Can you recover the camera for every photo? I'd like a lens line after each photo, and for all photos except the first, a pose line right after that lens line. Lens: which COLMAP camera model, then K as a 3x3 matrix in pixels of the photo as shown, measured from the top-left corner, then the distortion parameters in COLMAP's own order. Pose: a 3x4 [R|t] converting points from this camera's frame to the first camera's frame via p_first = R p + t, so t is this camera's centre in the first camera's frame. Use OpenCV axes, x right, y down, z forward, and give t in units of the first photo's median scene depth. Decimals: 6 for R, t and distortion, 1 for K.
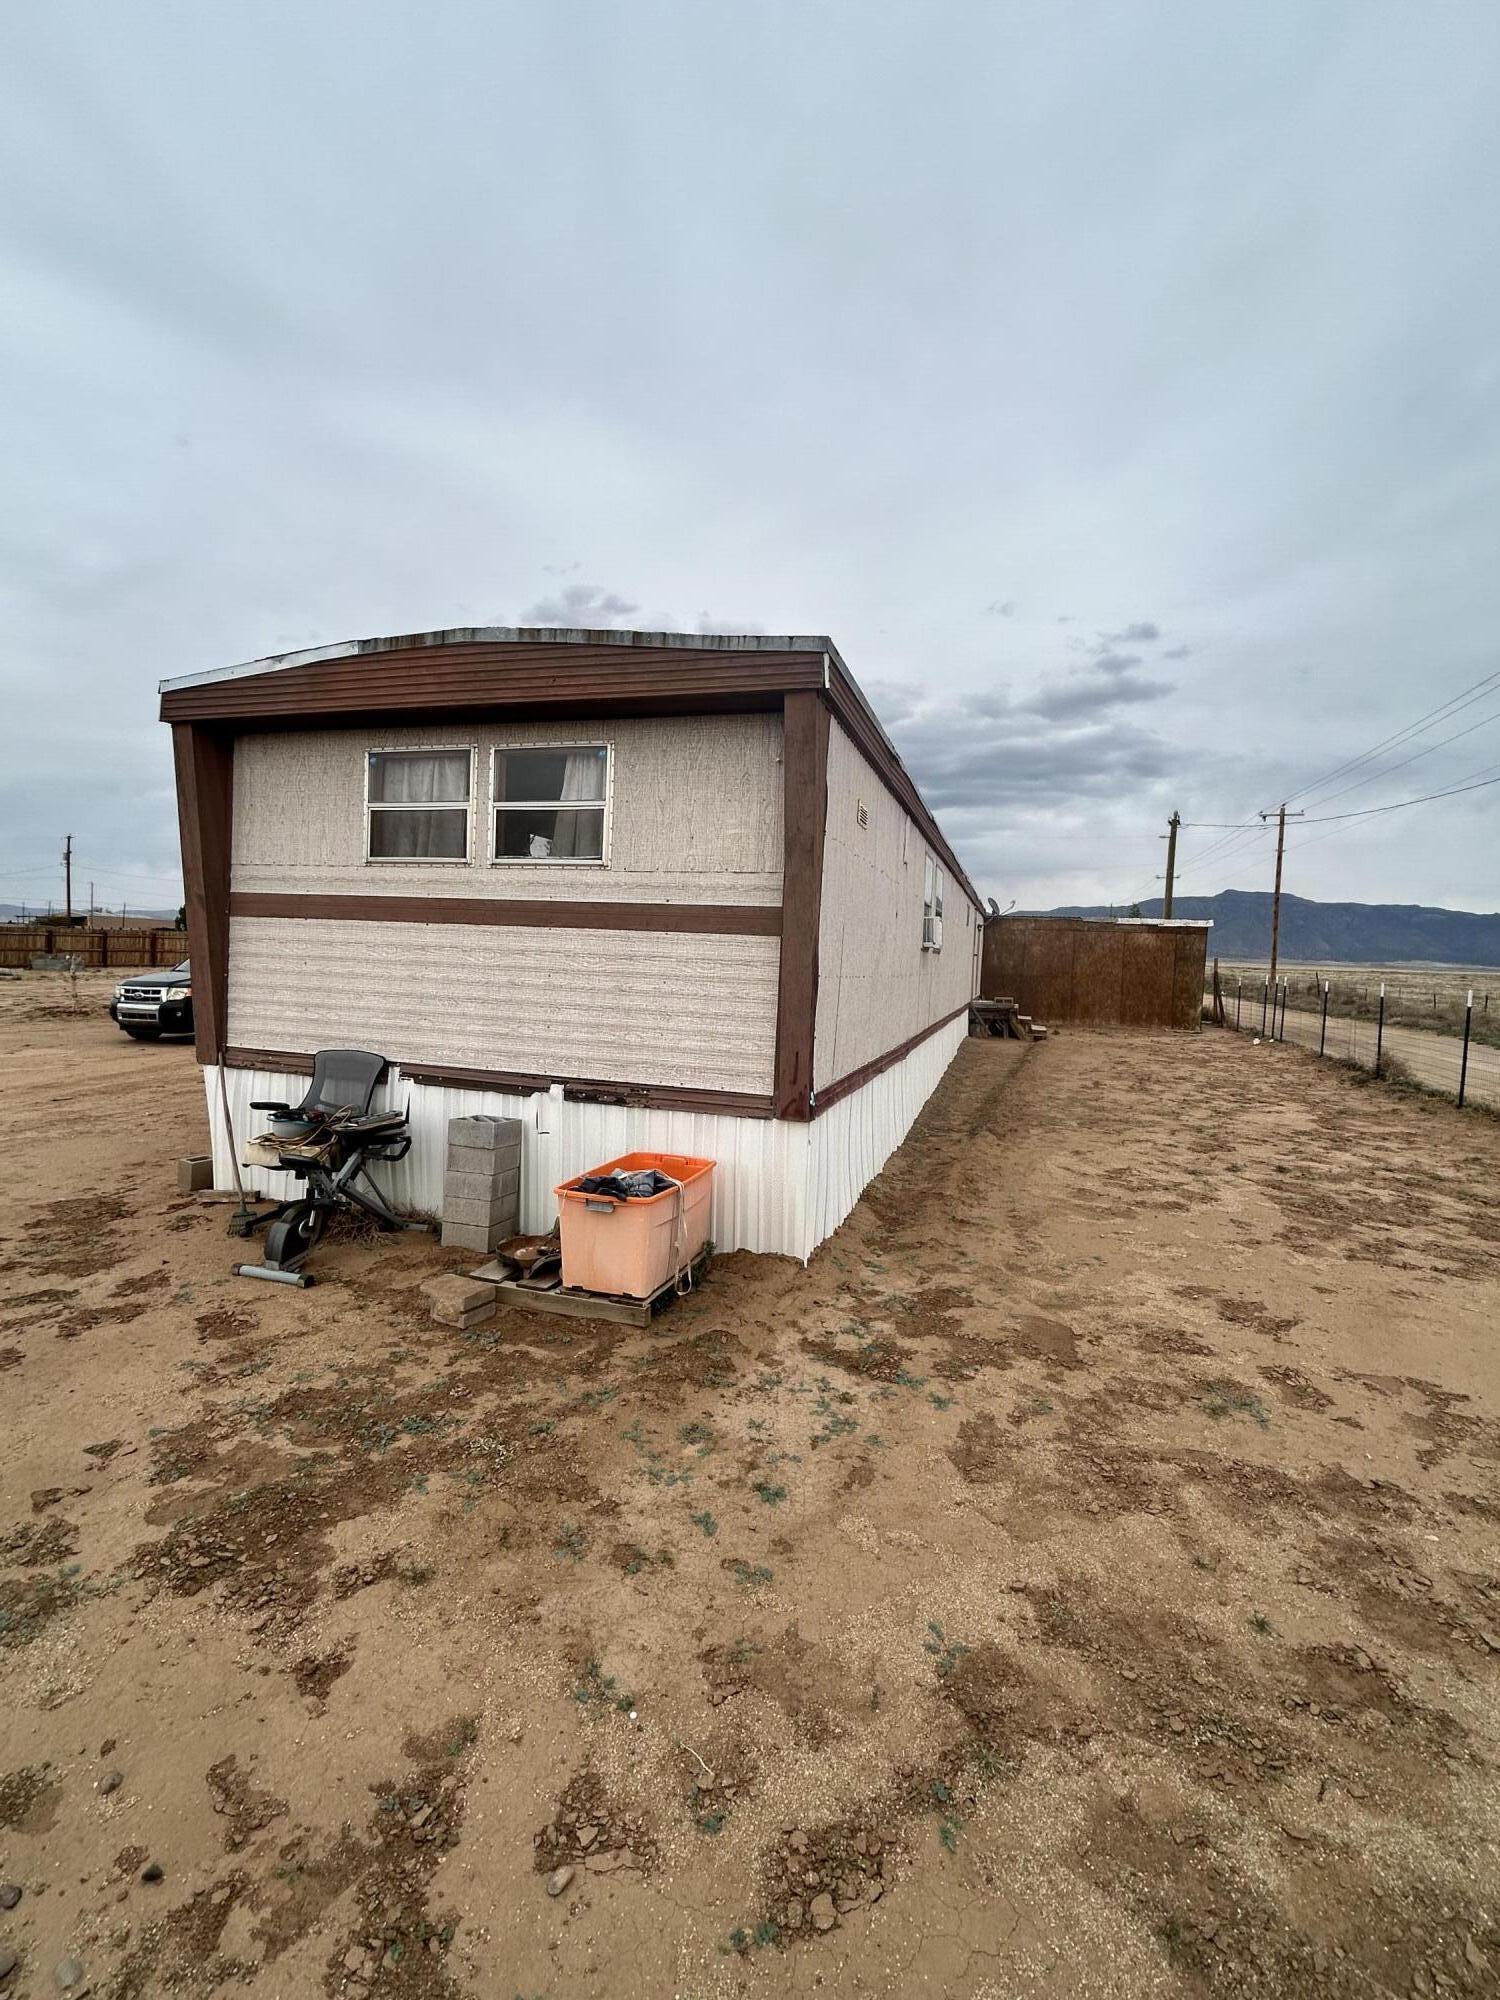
lens RADIAL K [[899.4, 0, 795.0], [0, 899.4, 1004.3], [0, 0, 1]] dist [-0.001041, -0.000031]
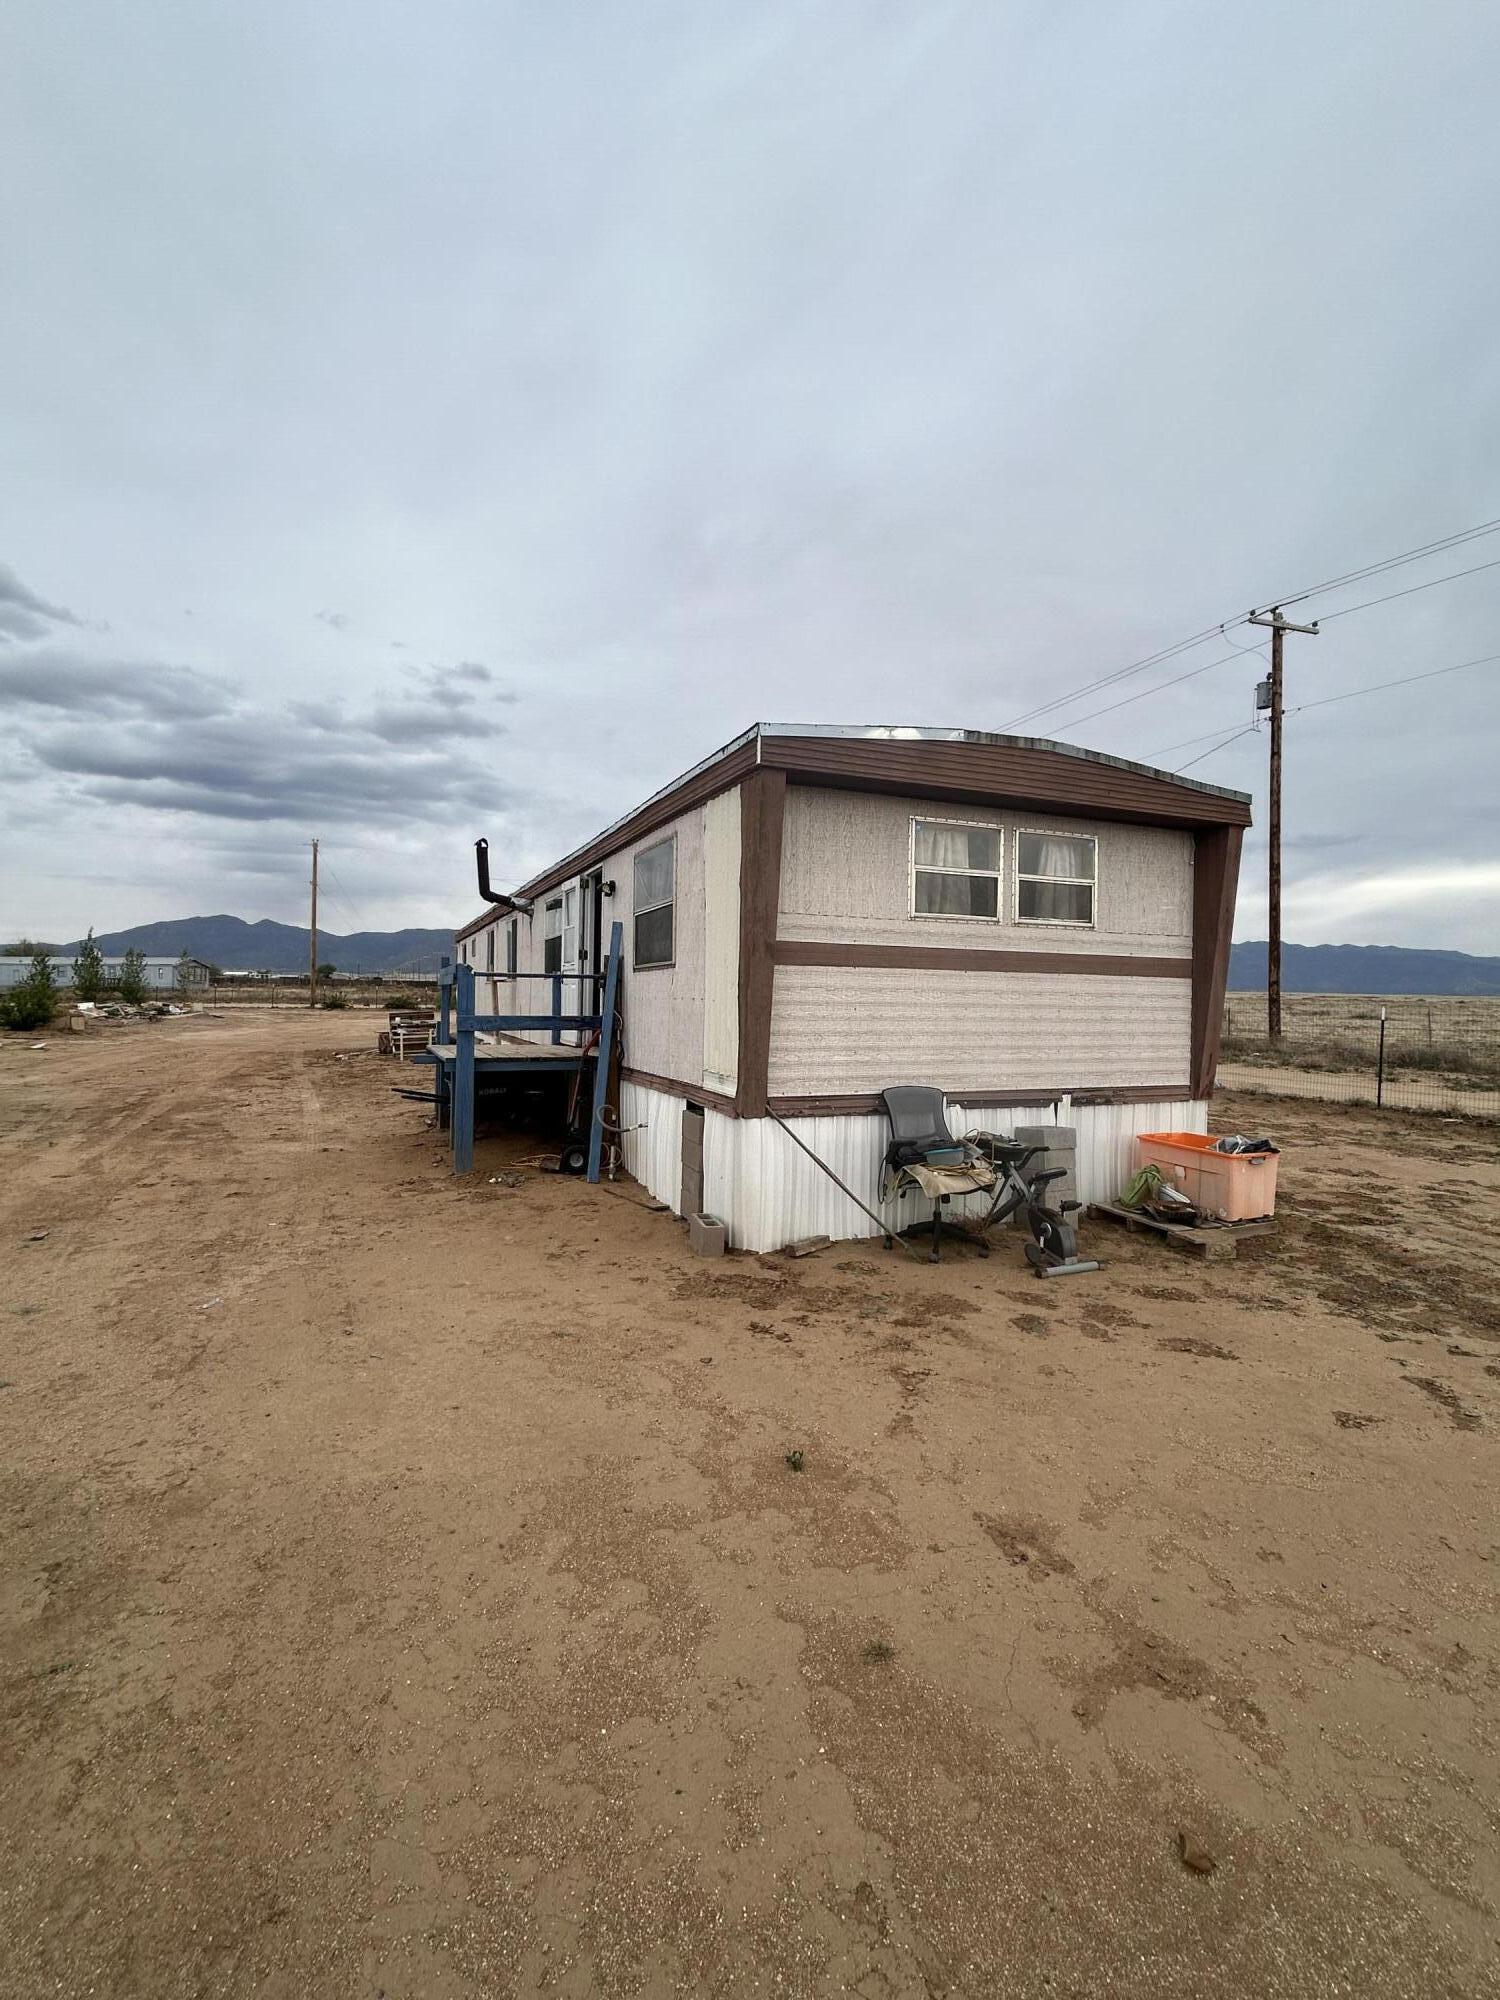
lens RADIAL K [[887.9, 0, 741.4], [0, 887.9, 1001.9], [0, 0, 1]] dist [-0.013452, 0.006454]
pose [[0.771563, -0.032999, 0.635296, -1.337464], [0.049551, 0.998737, -0.008302, -0.053249], [-0.634220, 0.037885, 0.772224, 0.286132]]
